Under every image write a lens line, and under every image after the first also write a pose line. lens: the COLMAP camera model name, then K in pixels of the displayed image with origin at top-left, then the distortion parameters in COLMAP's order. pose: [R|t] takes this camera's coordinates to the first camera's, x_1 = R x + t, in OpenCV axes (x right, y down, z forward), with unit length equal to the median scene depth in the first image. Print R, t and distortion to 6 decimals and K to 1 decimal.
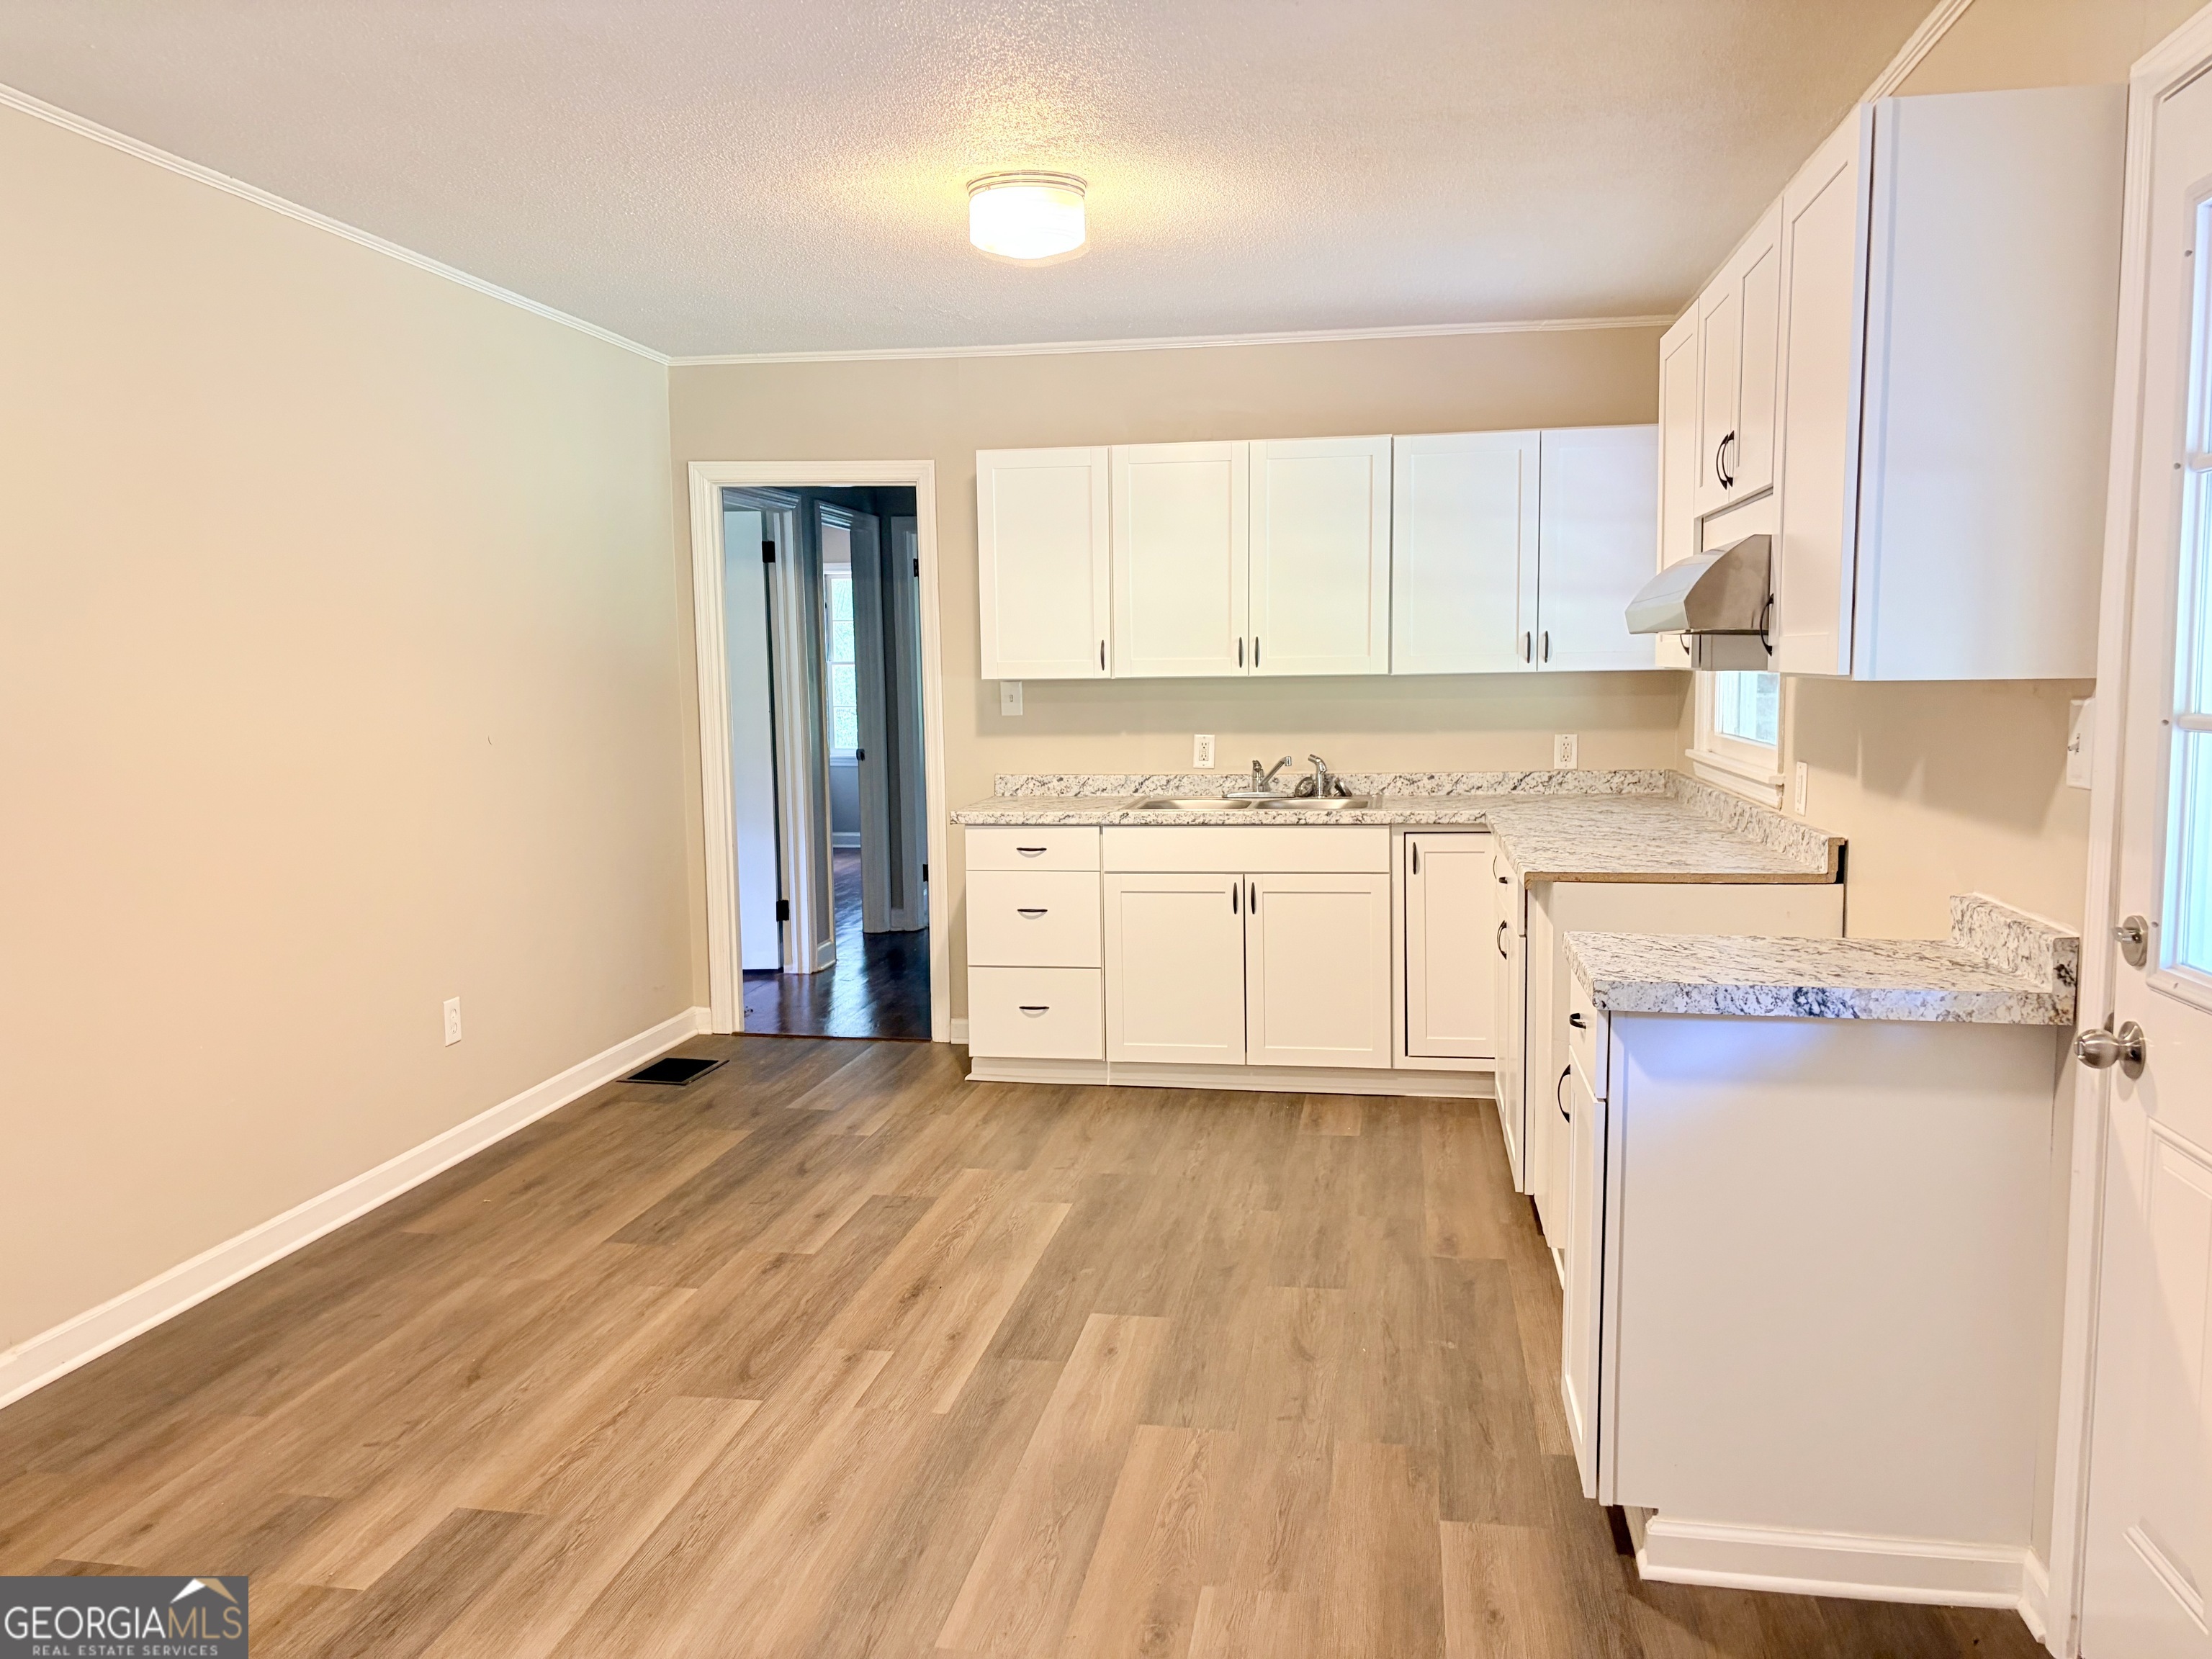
lens RADIAL K [[1672.8, 0, 1111.9], [0, 1672.8, 833.9], [0, 0, 1]] dist [0.057305, -0.056600]
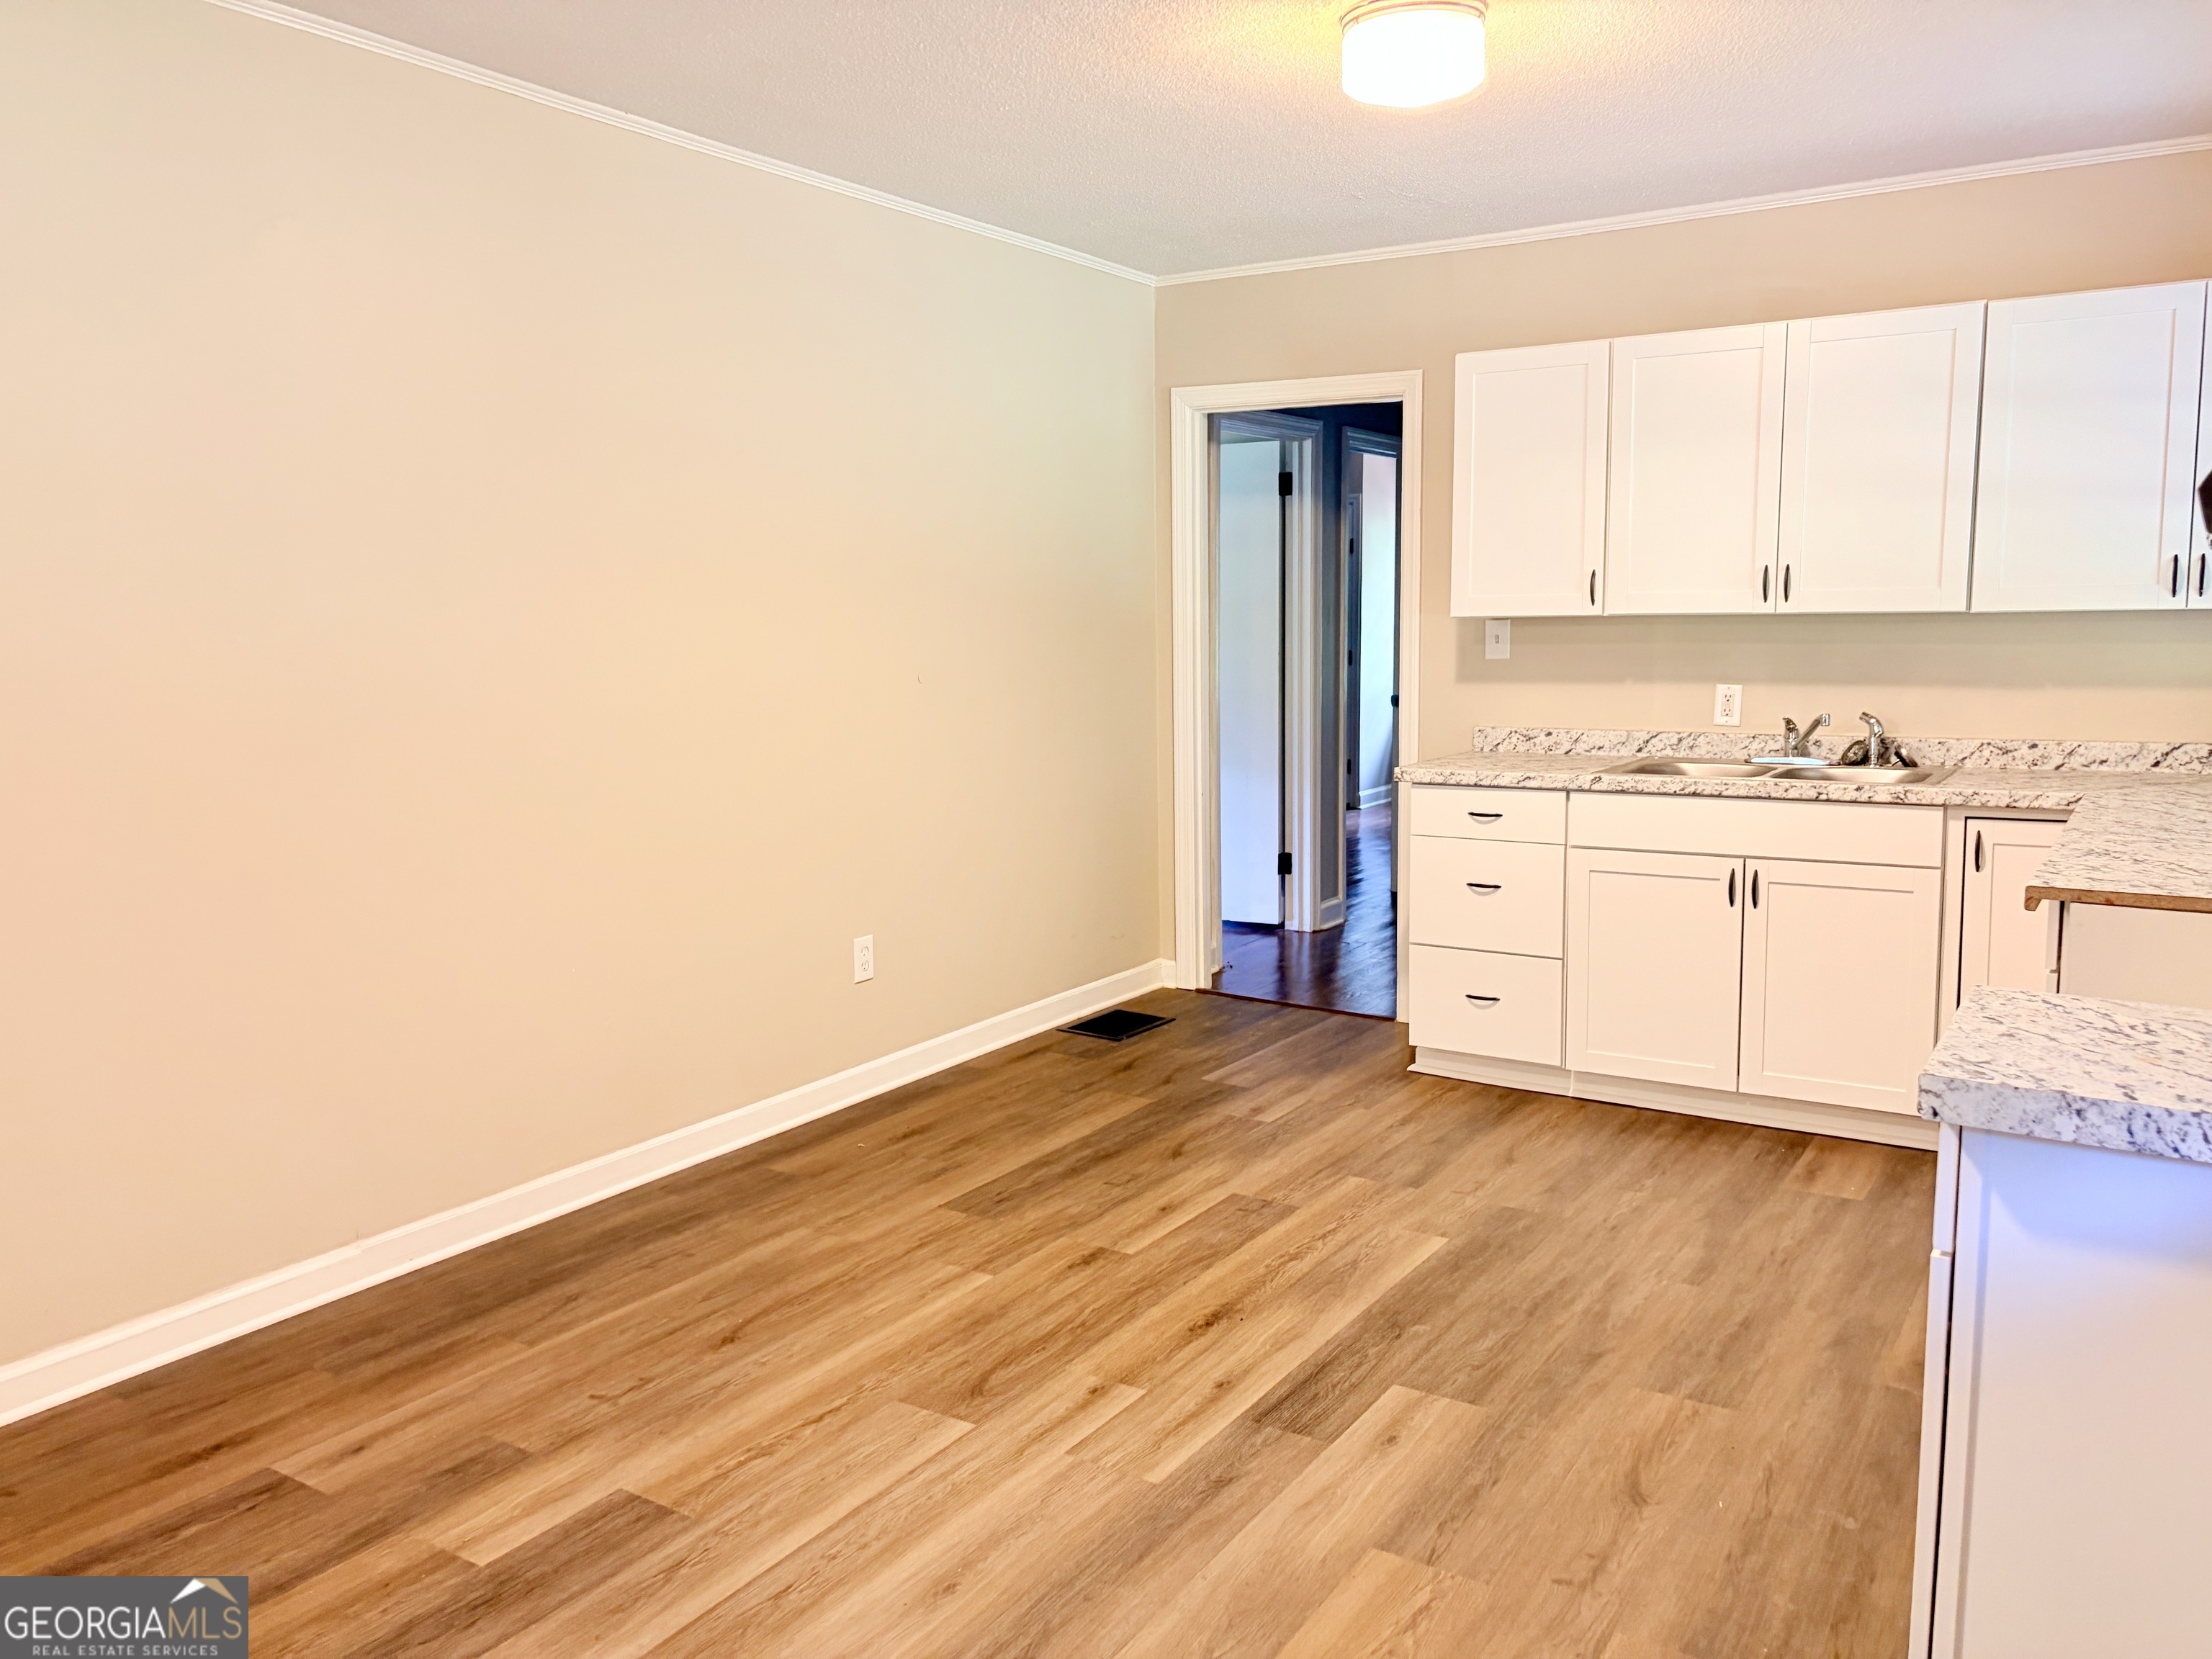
lens RADIAL K [[1672.8, 0, 1124.8], [0, 1672.8, 824.5], [0, 0, 1]] dist [0.057305, -0.056600]
pose [[0.922298, 0.051431, -0.383043, 0.160231], [-0.040796, 0.998524, 0.035842, -0.013074], [0.384321, -0.017430, 0.923035, 0.180957]]
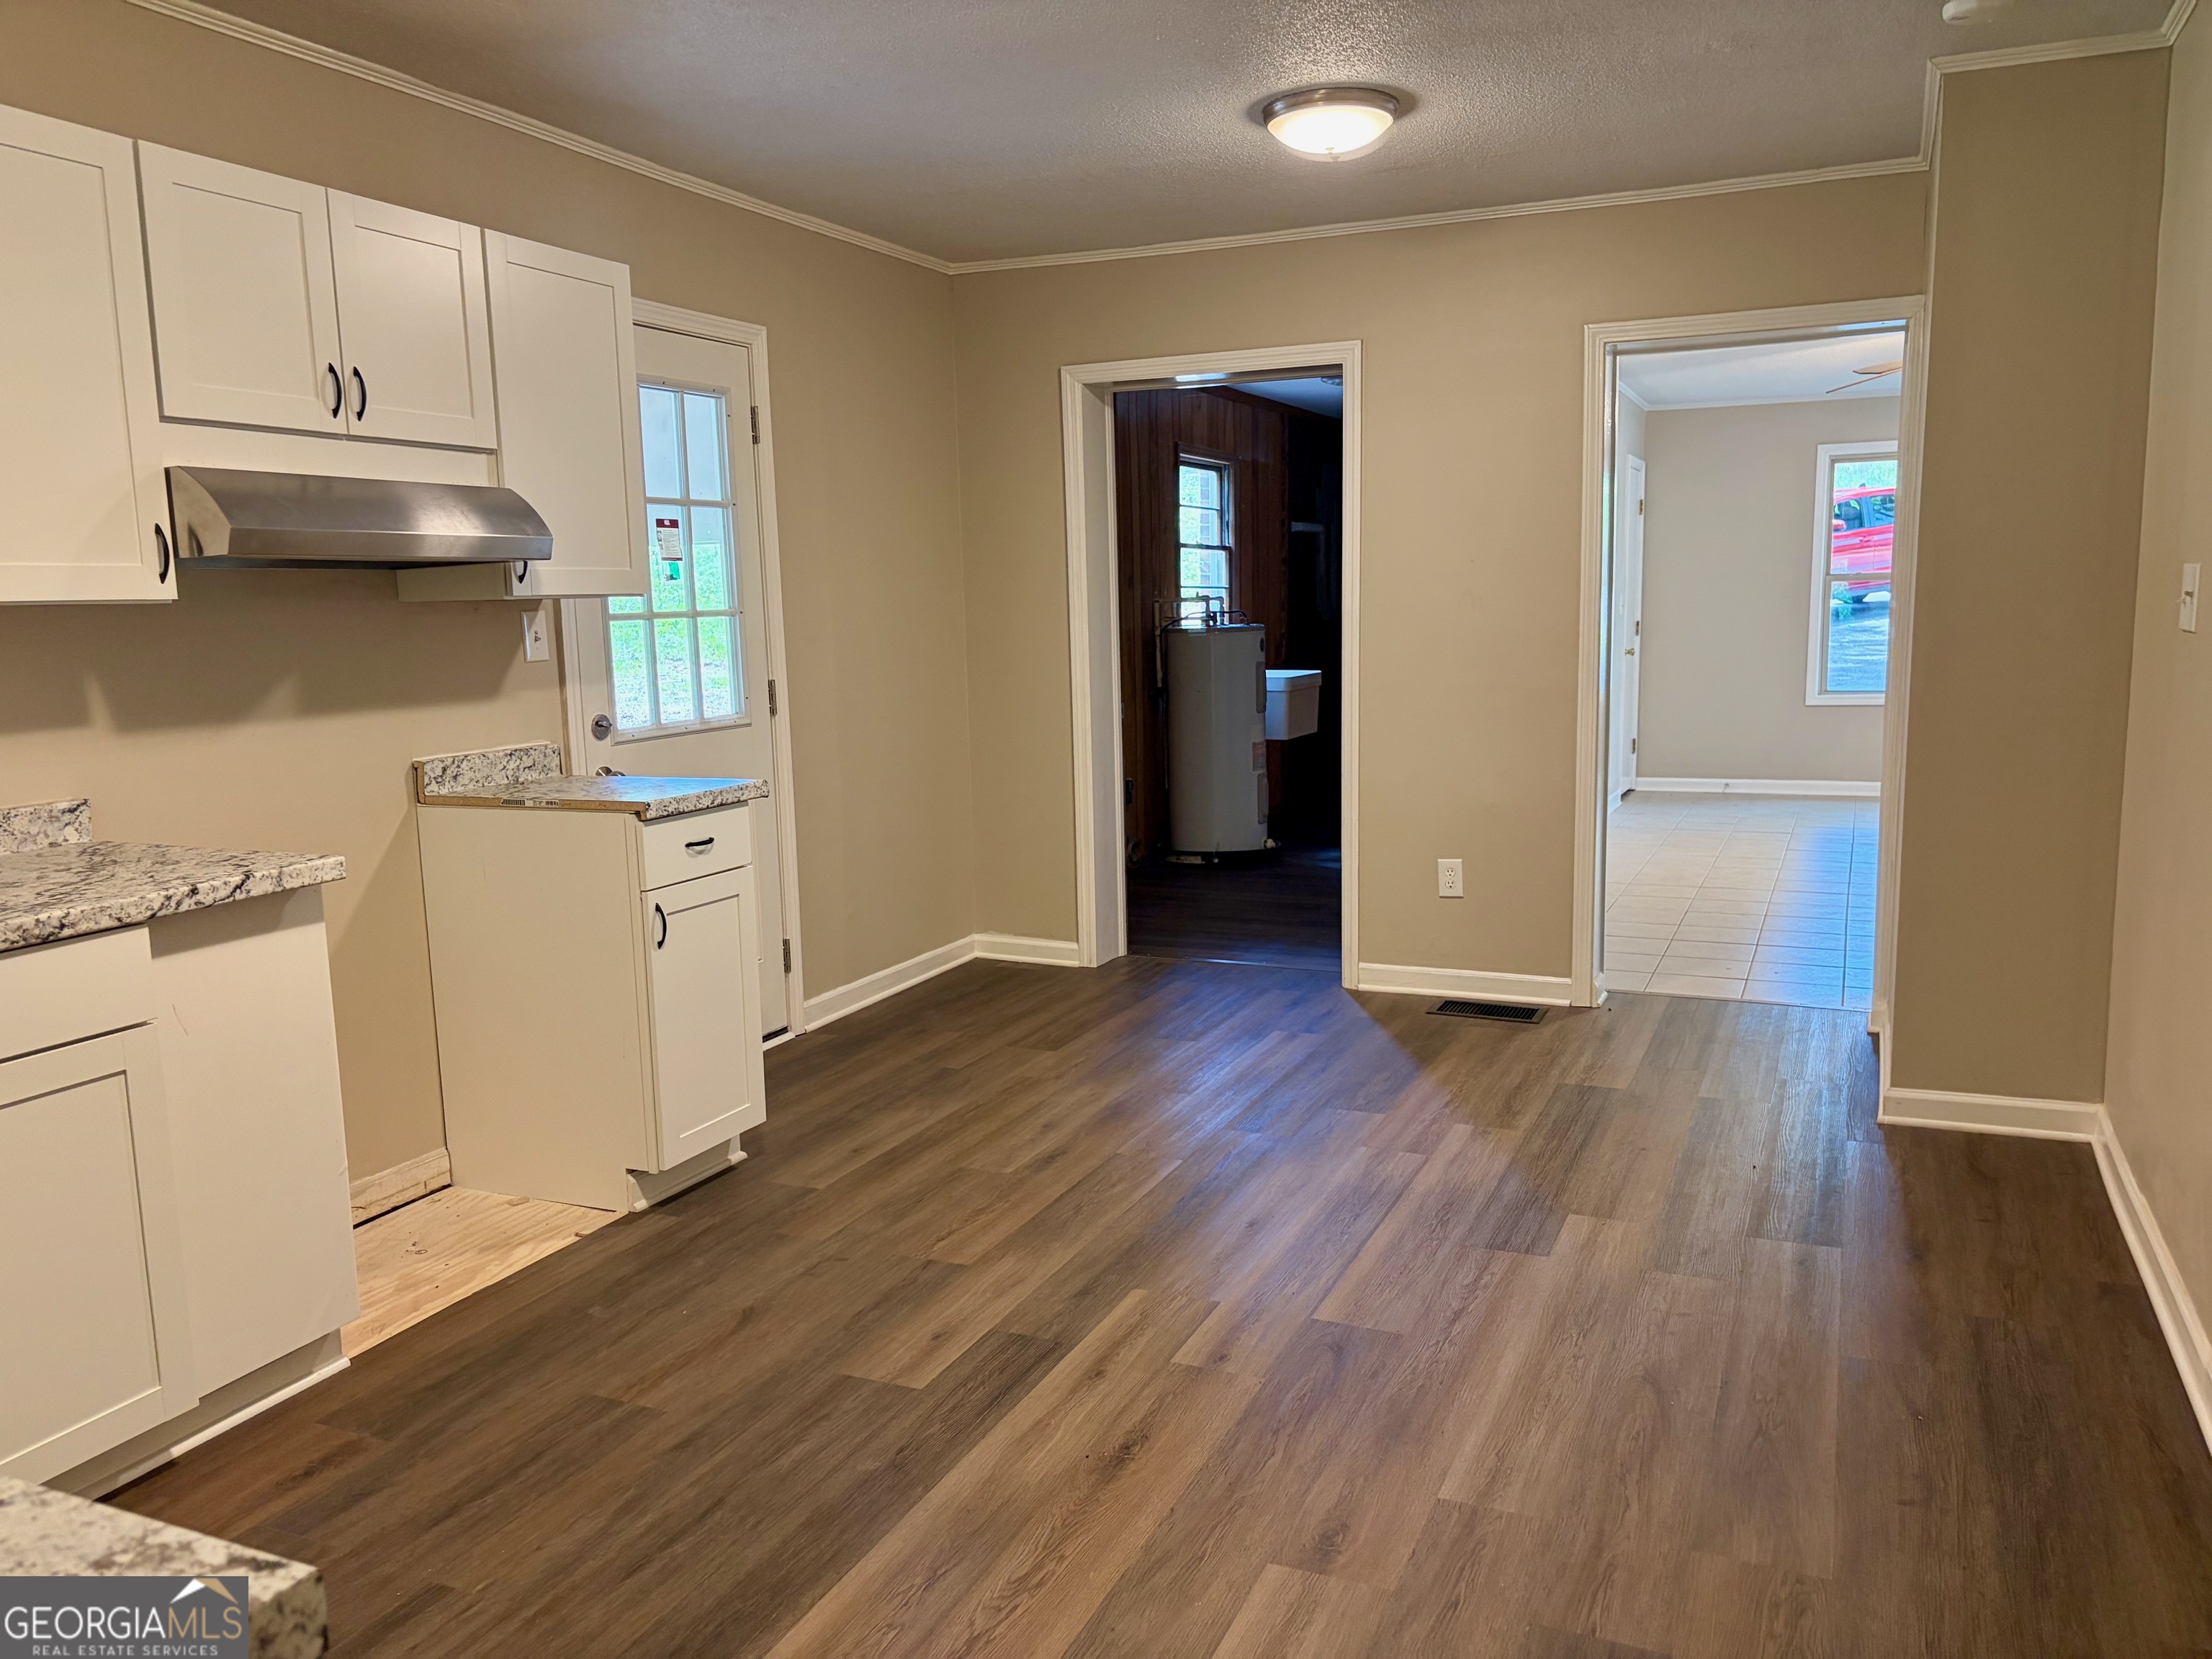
lens RADIAL K [[1672.8, 0, 1111.6], [0, 1672.8, 837.0], [0, 0, 1]] dist [0.057305, -0.056600]
pose [[-0.968601, -0.005272, 0.248566, -0.283798], [0.056521, 0.968928, 0.240798, -0.149214], [-0.242112, 0.247286, -0.938206, 1.584984]]
